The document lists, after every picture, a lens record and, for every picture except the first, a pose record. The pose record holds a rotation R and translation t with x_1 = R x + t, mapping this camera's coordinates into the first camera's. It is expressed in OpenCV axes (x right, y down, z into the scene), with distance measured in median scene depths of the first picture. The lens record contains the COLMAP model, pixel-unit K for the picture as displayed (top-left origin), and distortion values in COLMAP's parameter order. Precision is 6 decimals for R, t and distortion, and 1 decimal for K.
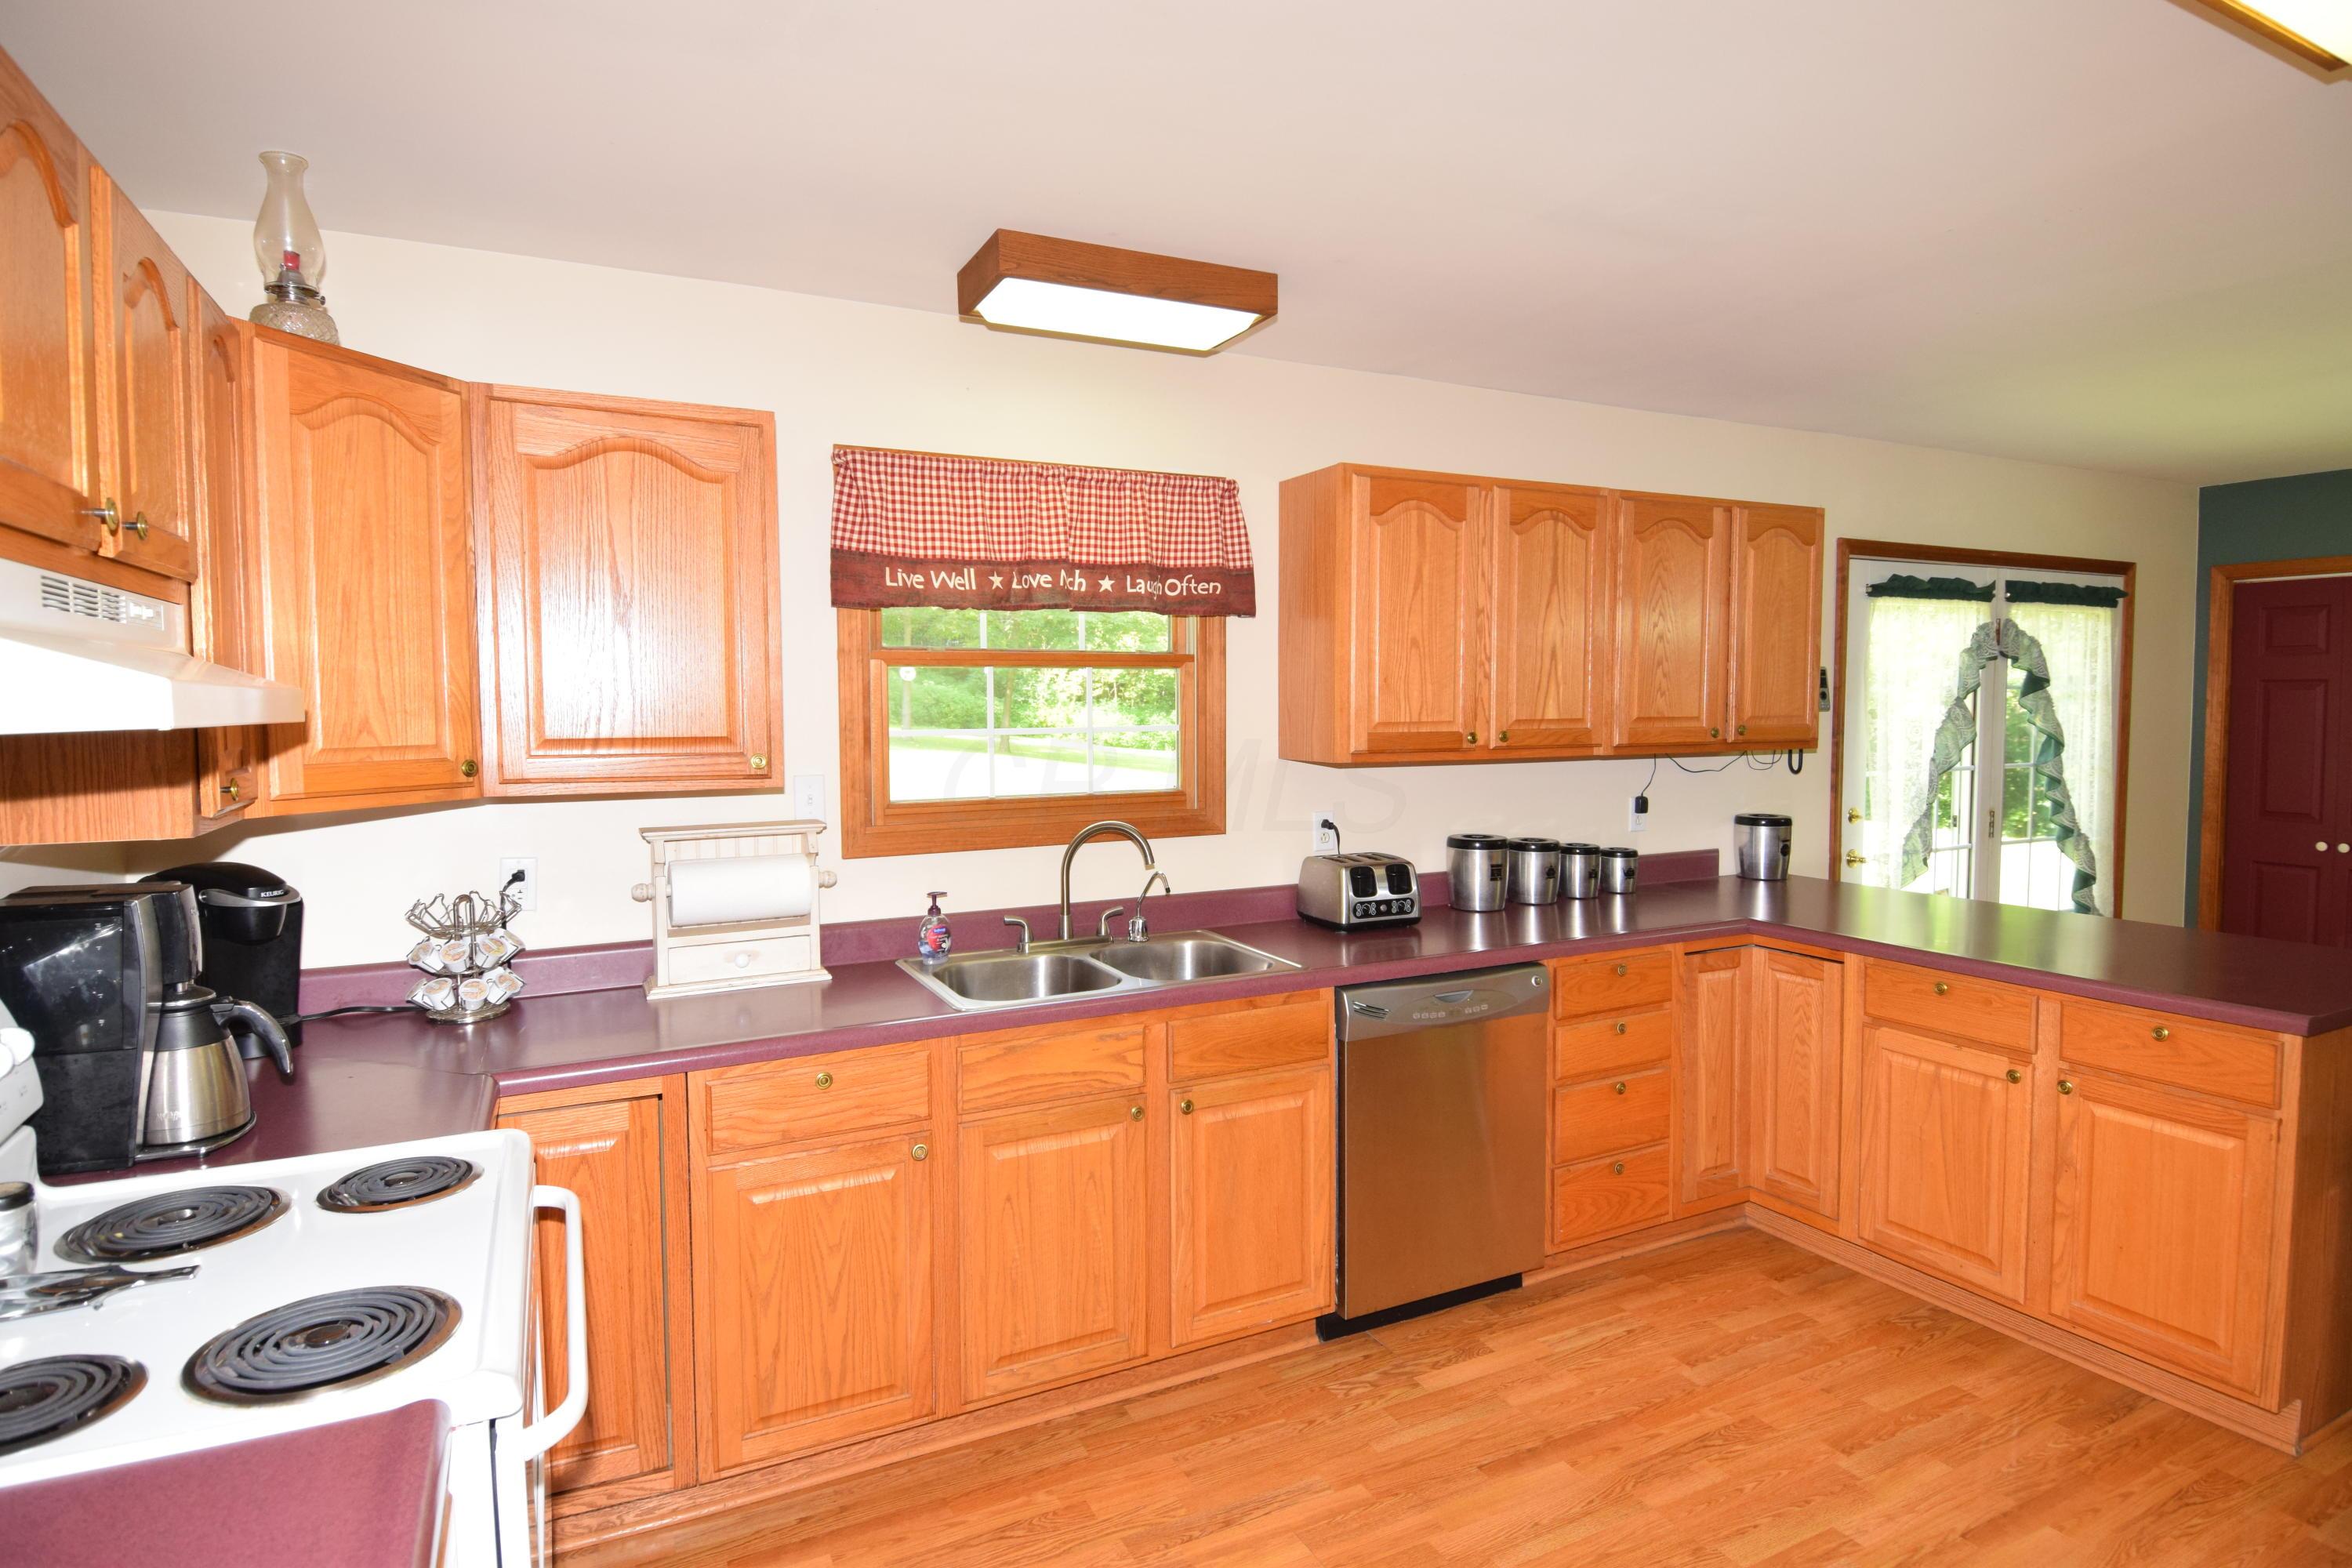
lens RADIAL K [[1228.0, 0, 1176.2], [0, 1228.0, 771.6], [0, 0, 1]] dist [0.057981, -0.063672]
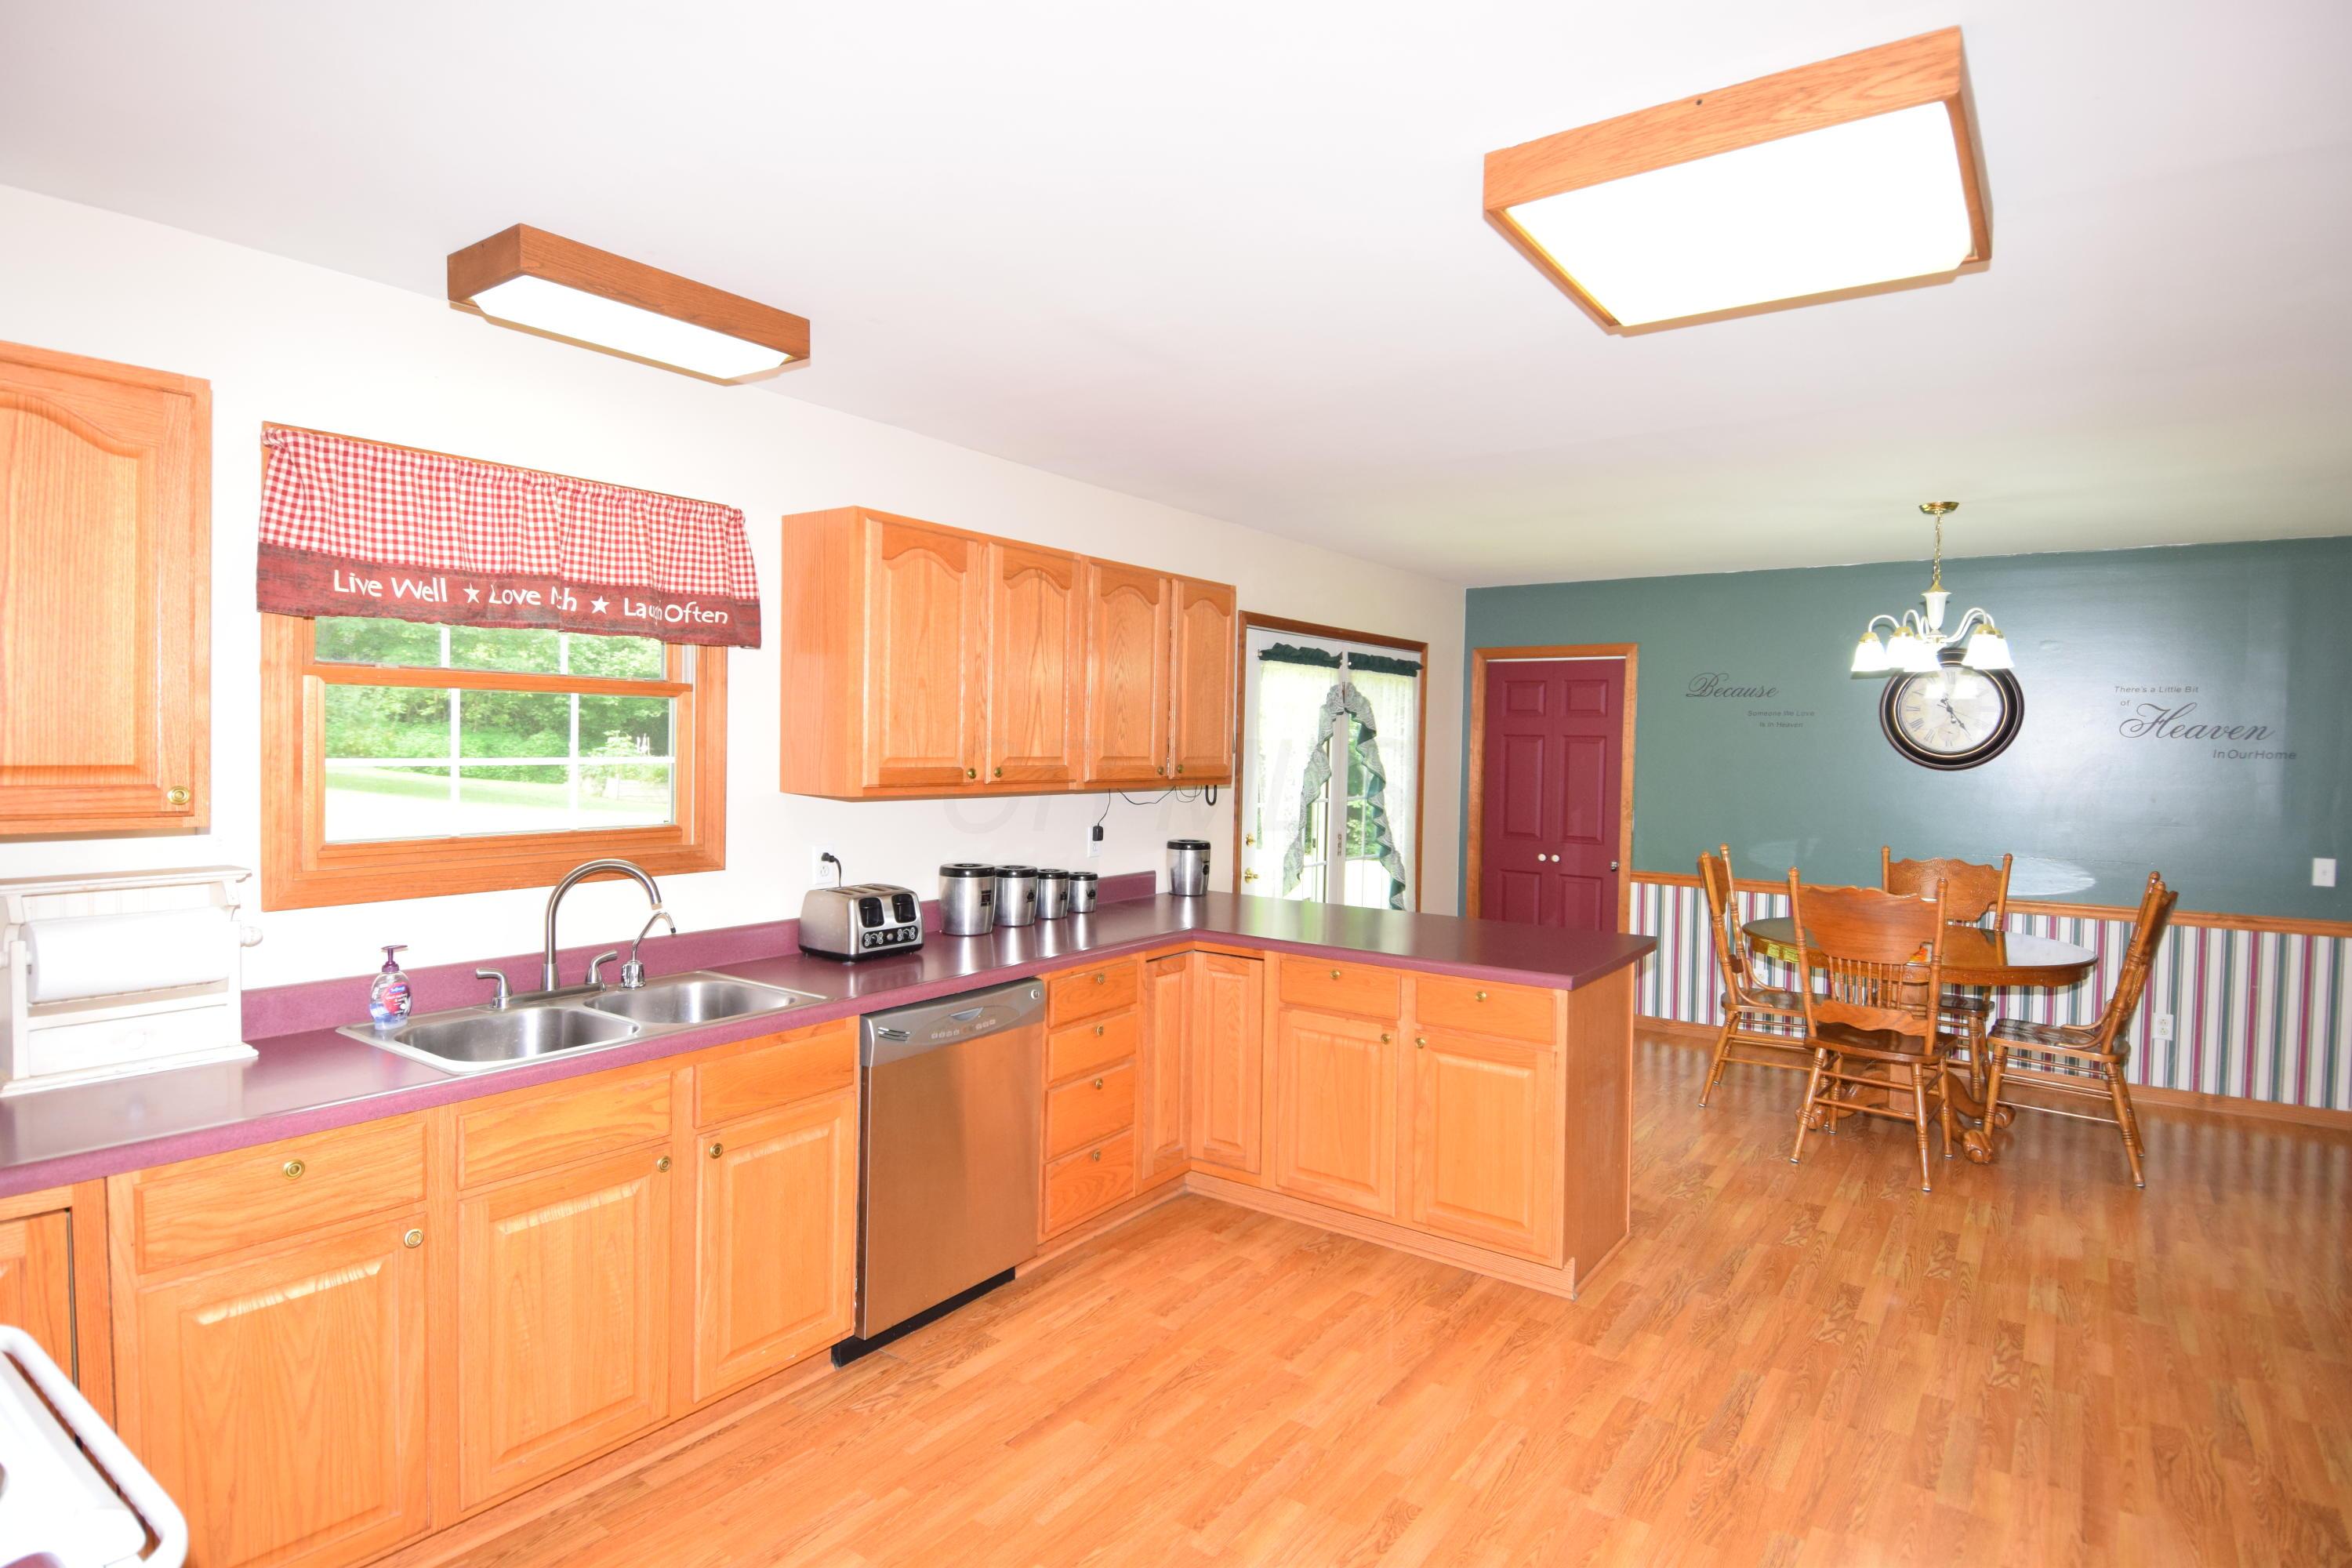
lens RADIAL K [[1230.8, 0, 1178.8], [0, 1230.8, 776.2], [0, 0, 1]] dist [0.064053, -0.069257]
pose [[0.883966, 0.007868, 0.467485, -0.109732], [0.002523, 0.999764, -0.021598, -0.001249], [-0.467545, 0.020271, 0.883737, -0.038743]]
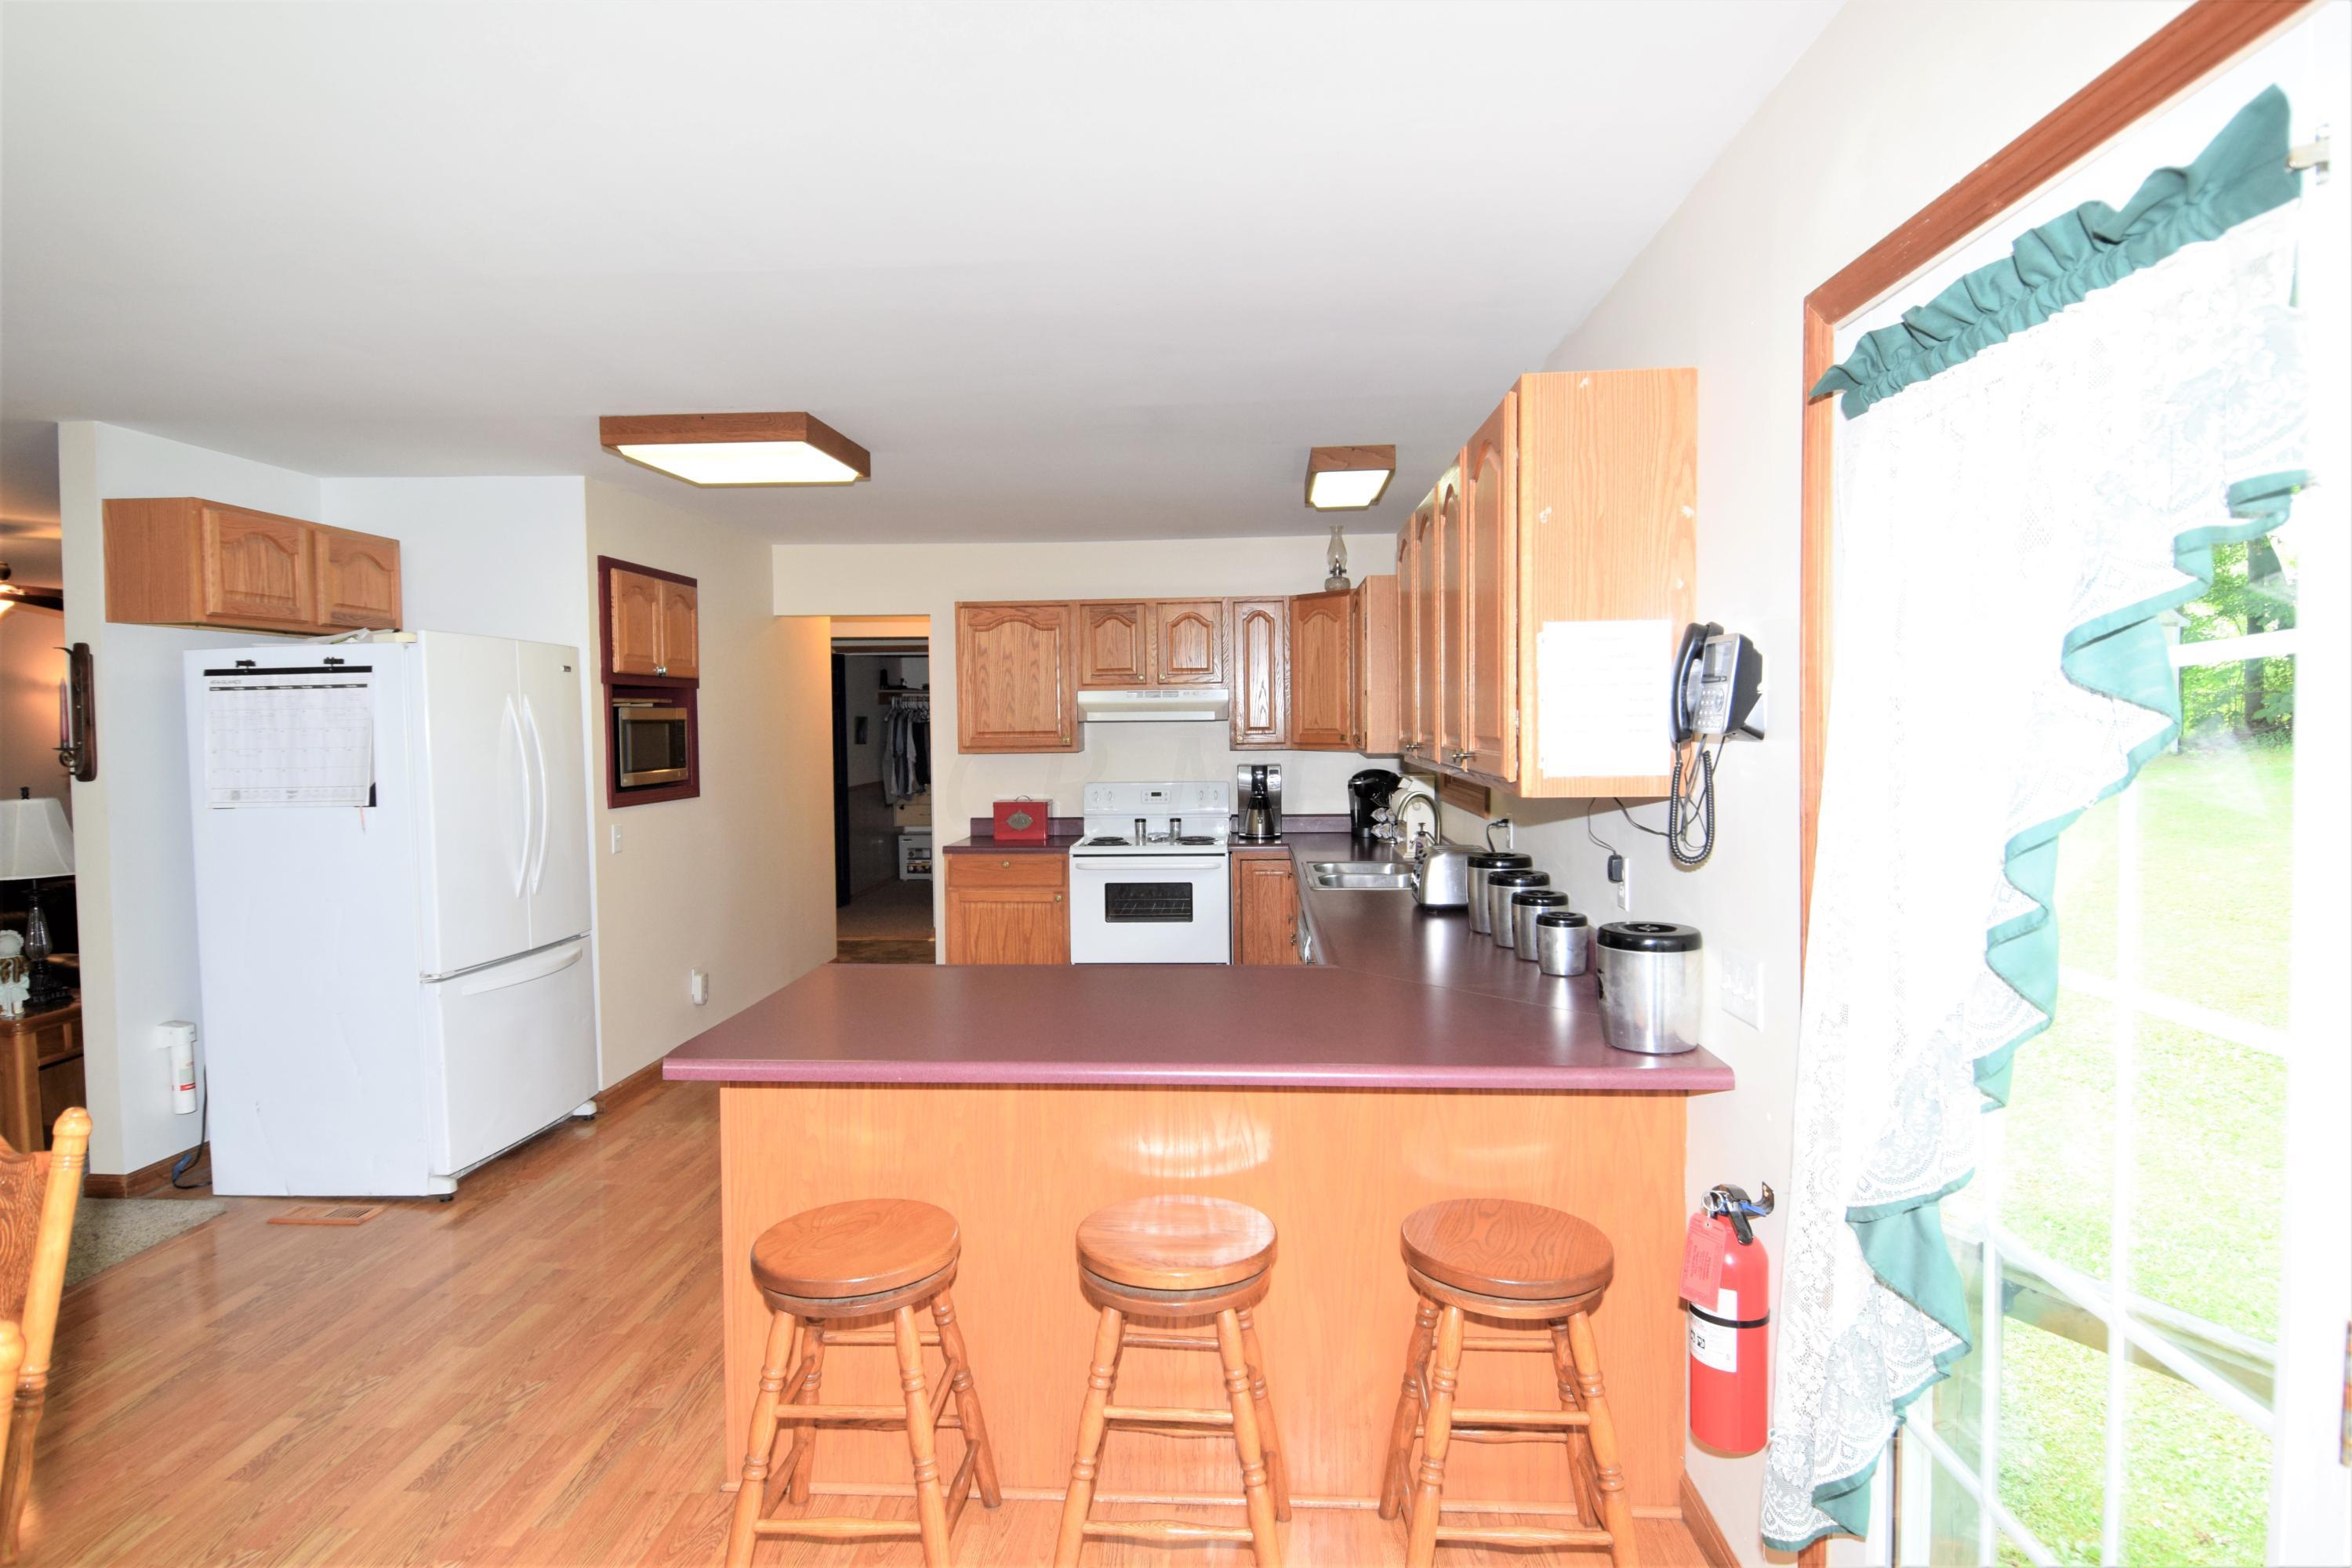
lens RADIAL K [[1228.8, 0, 1179.5], [0, 1228.8, 770.2], [0, 0, 1]] dist [0.053200, -0.053567]
pose [[-0.491320, 0.039123, -0.870100, 1.403204], [-0.047090, 0.996336, 0.071390, -0.099567], [0.869705, 0.076049, -0.487678, 1.466177]]
